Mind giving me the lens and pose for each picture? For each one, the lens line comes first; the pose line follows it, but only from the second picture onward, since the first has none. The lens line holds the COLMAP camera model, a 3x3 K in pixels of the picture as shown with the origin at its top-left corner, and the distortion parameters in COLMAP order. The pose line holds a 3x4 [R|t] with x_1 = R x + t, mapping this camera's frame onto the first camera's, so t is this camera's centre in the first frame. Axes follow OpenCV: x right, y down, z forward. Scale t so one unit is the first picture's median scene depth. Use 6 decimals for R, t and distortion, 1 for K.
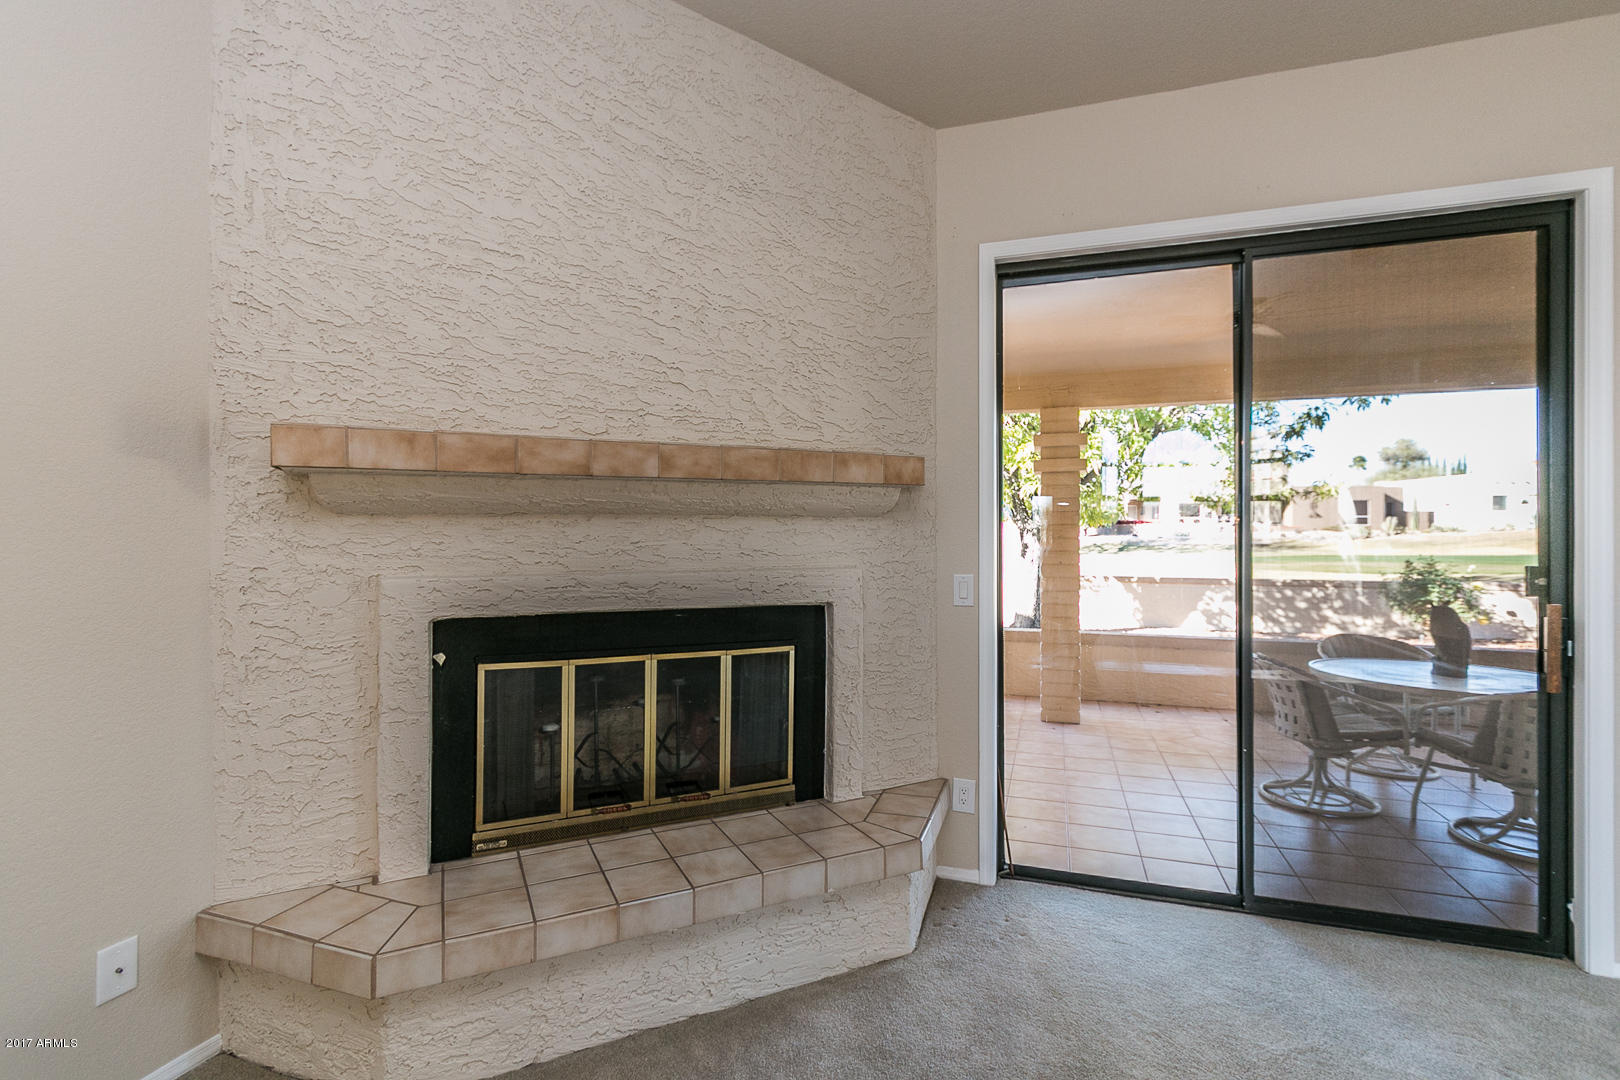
lens RADIAL K [[749.4, 0, 813.1], [0, 749.4, 537.7], [0, 0, 1]] dist [0.000748, 0.000464]
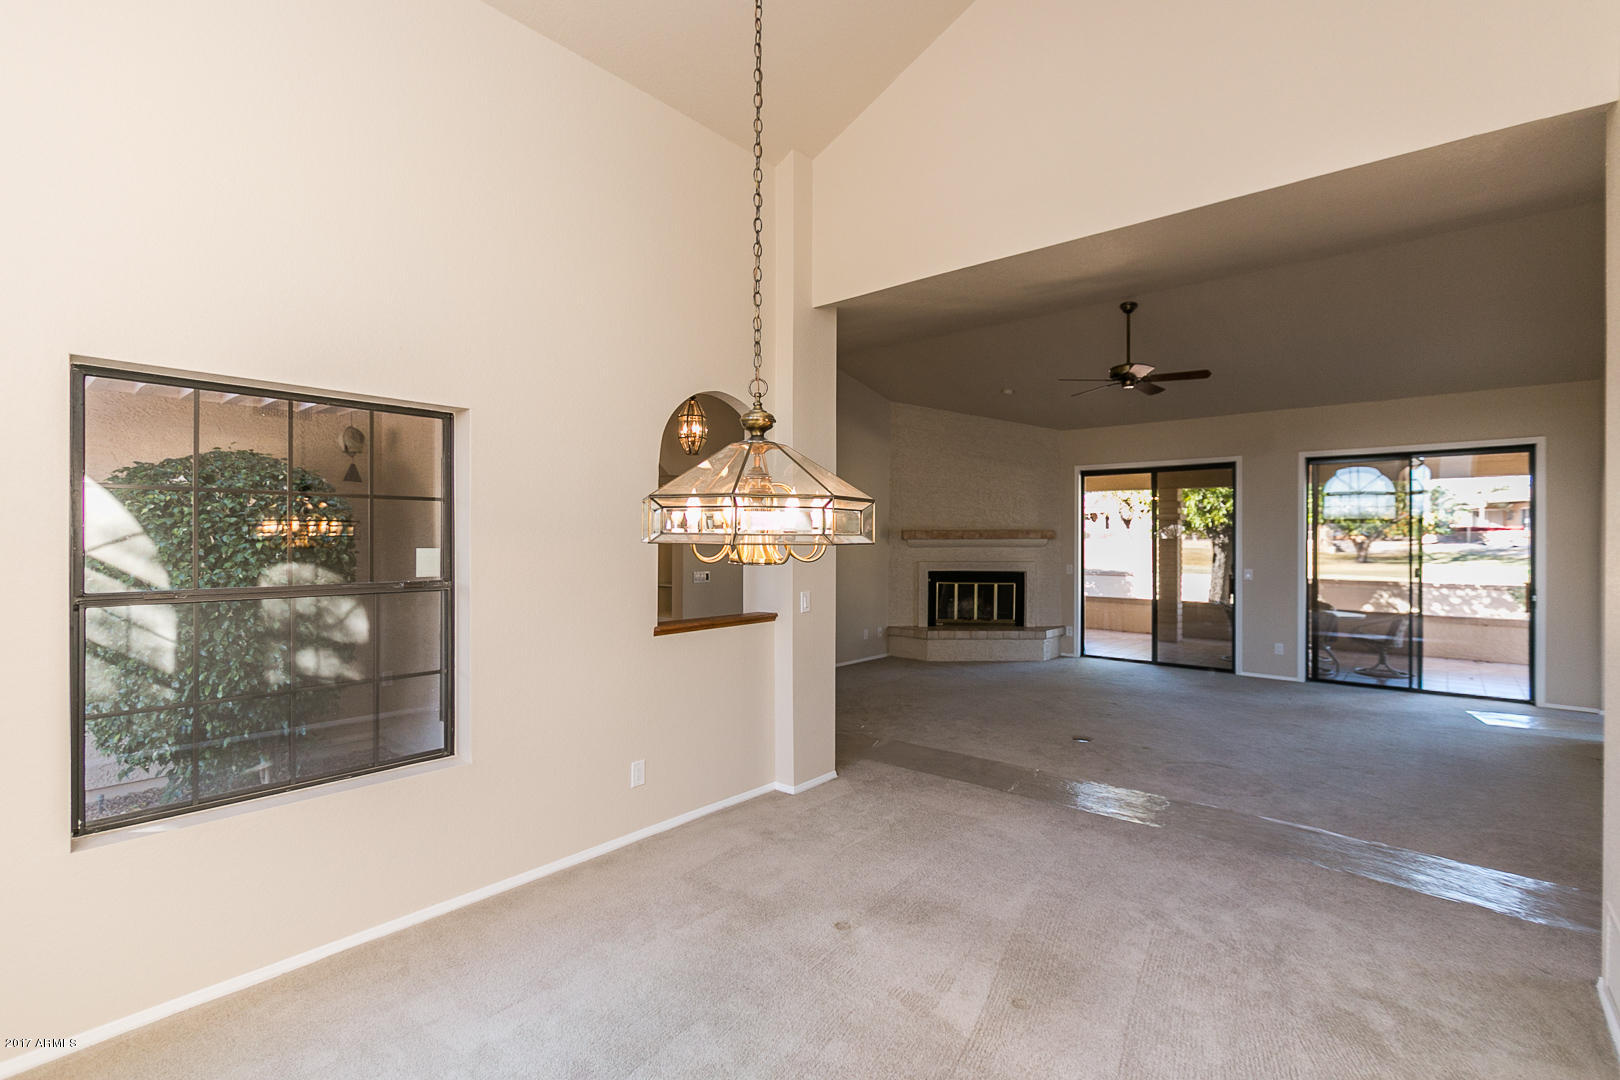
lens RADIAL K [[749.4, 0, 815.4], [0, 749.4, 539.4], [0, 0, 1]] dist [0.000748, 0.000464]
pose [[0.923585, 0.001441, -0.383391, 0.454748], [-0.002899, 0.999991, -0.003225, -0.049612], [0.383383, 0.004090, 0.923580, -2.634000]]
